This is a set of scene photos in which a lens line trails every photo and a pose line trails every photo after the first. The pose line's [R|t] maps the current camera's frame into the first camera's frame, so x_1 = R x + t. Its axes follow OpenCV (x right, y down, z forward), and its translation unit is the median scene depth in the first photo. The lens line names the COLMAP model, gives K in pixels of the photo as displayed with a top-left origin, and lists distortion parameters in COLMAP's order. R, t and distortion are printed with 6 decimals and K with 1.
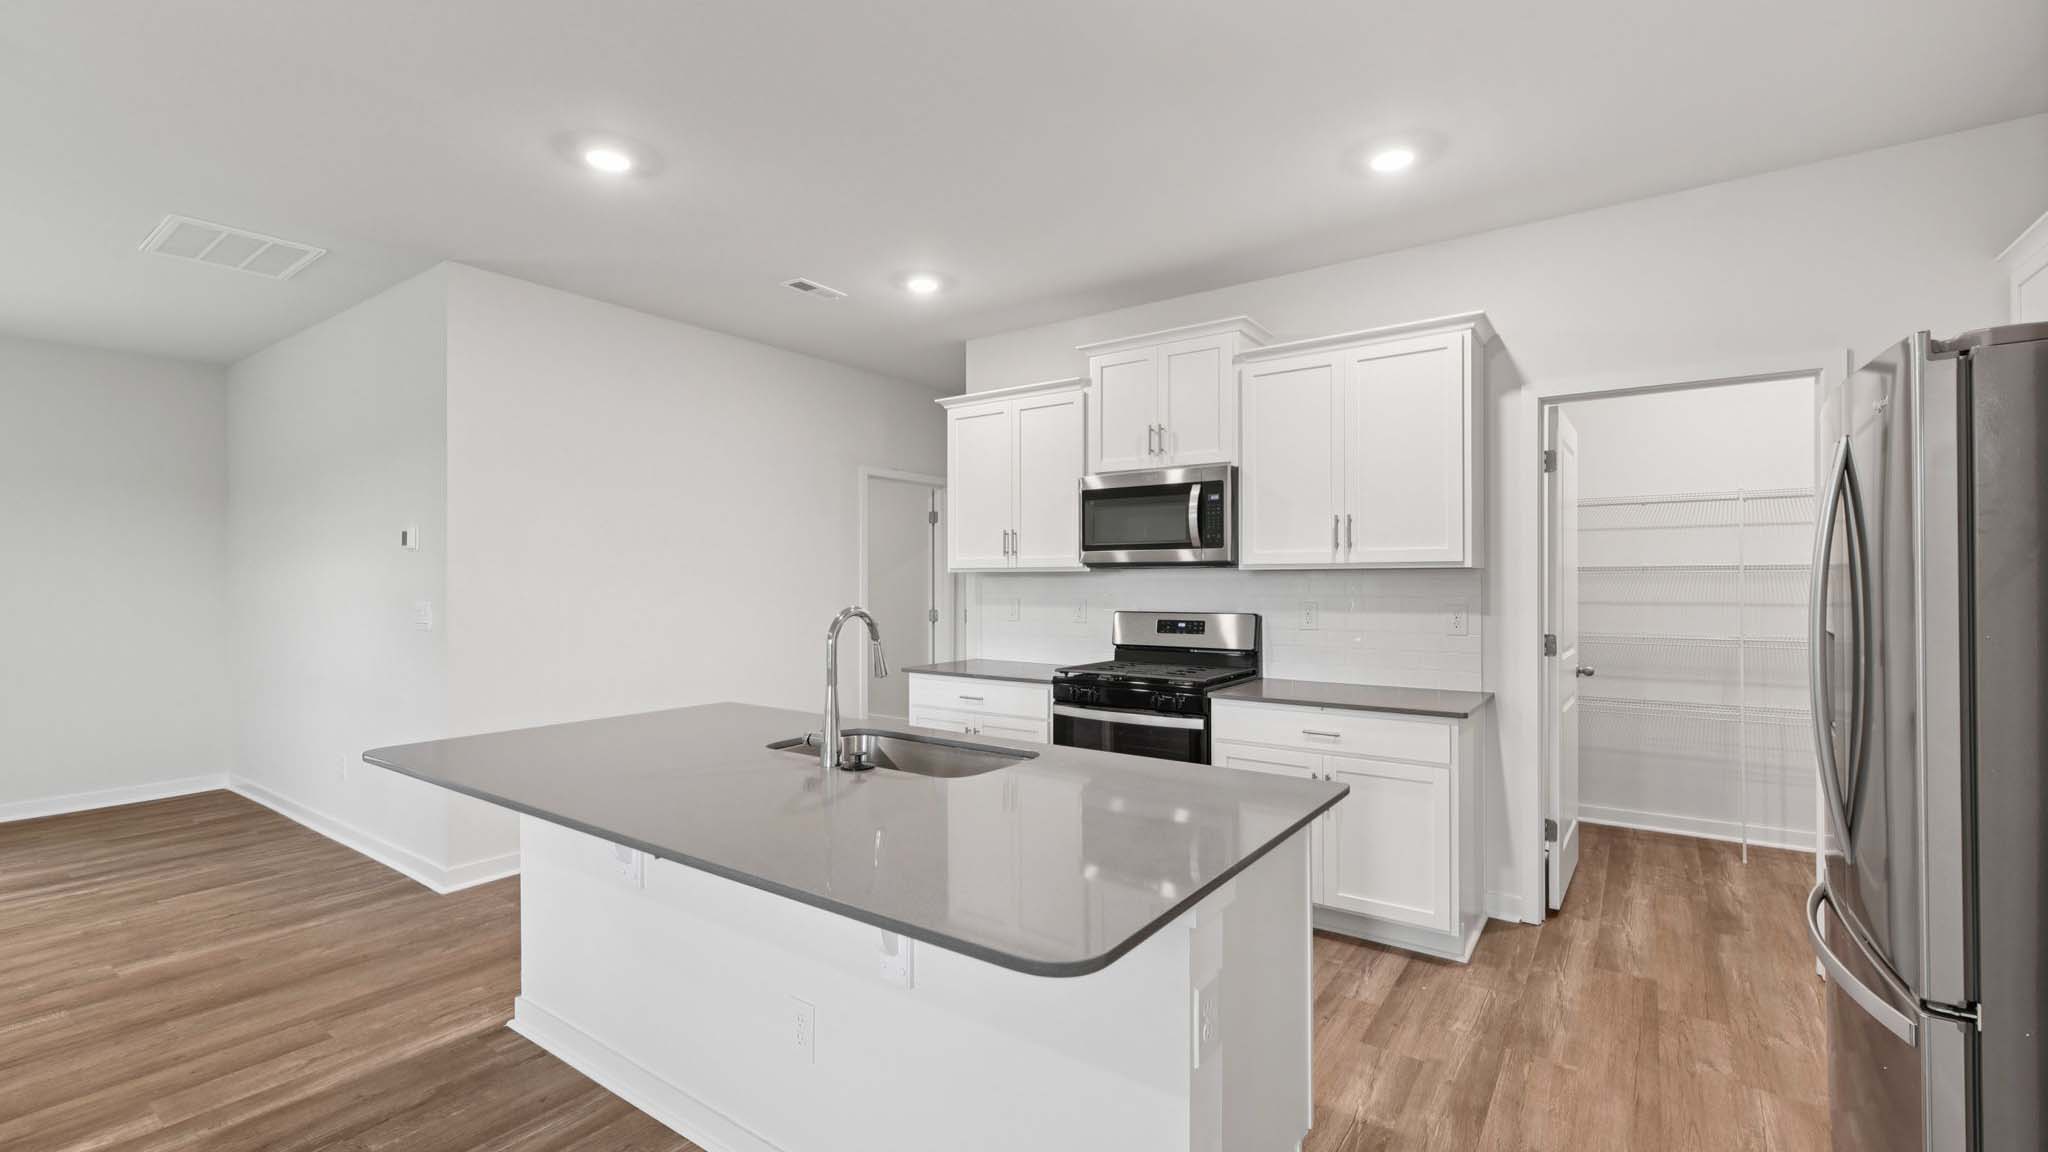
lens RADIAL K [[873.8, 0, 1008.0], [0, 873.8, 579.6], [0, 0, 1]] dist [0.018758, -0.000049]
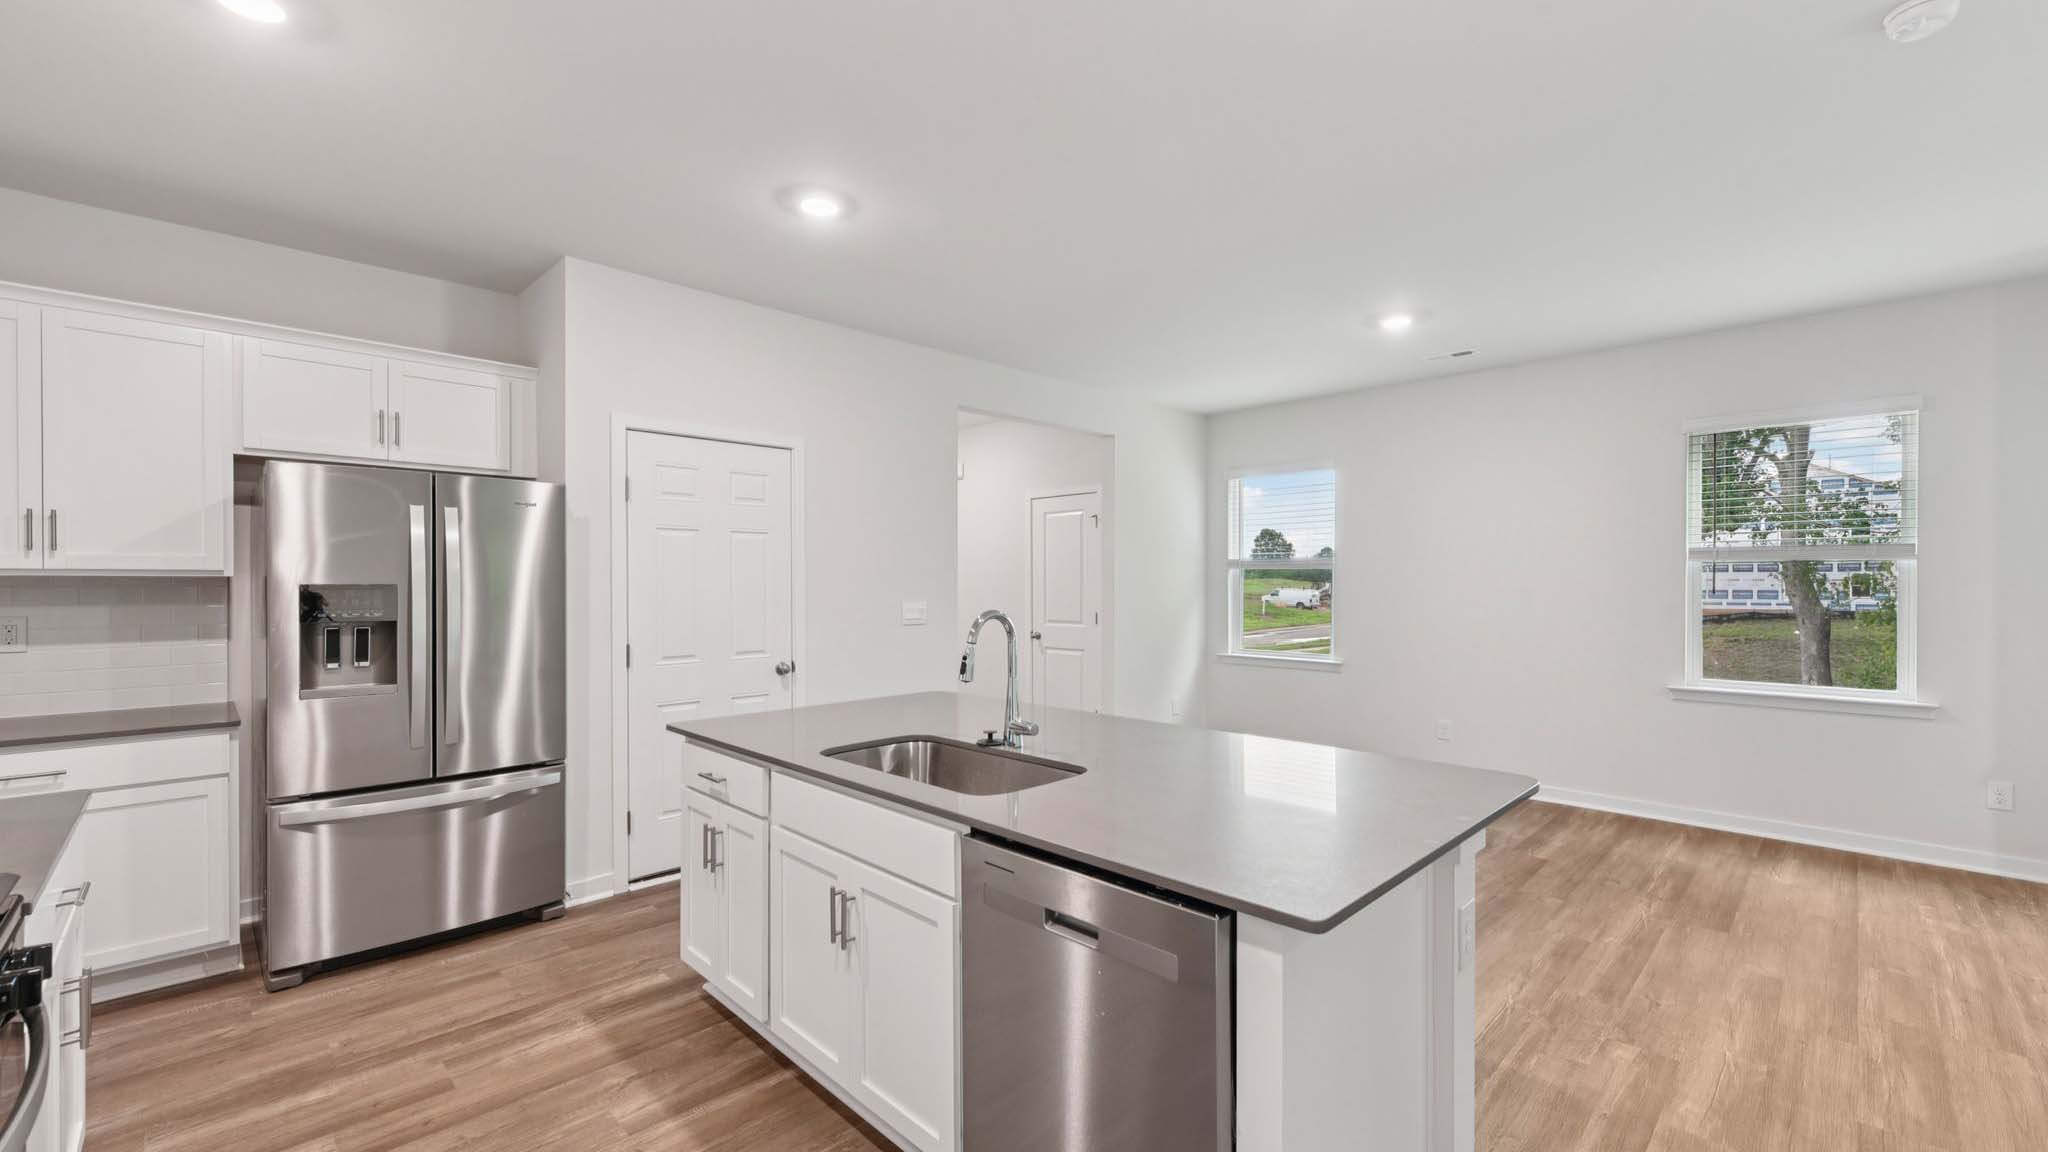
lens RADIAL K [[825.2, 0, 1024.1], [0, 825.2, 583.8], [0, 0, 1]] dist [-0.001055, -0.000123]
pose [[-0.988364, 0.002305, 0.152089, -0.216863], [0.002533, 0.999996, 0.001309, -0.000685], [-0.152085, 0.001679, -0.988366, 1.200200]]
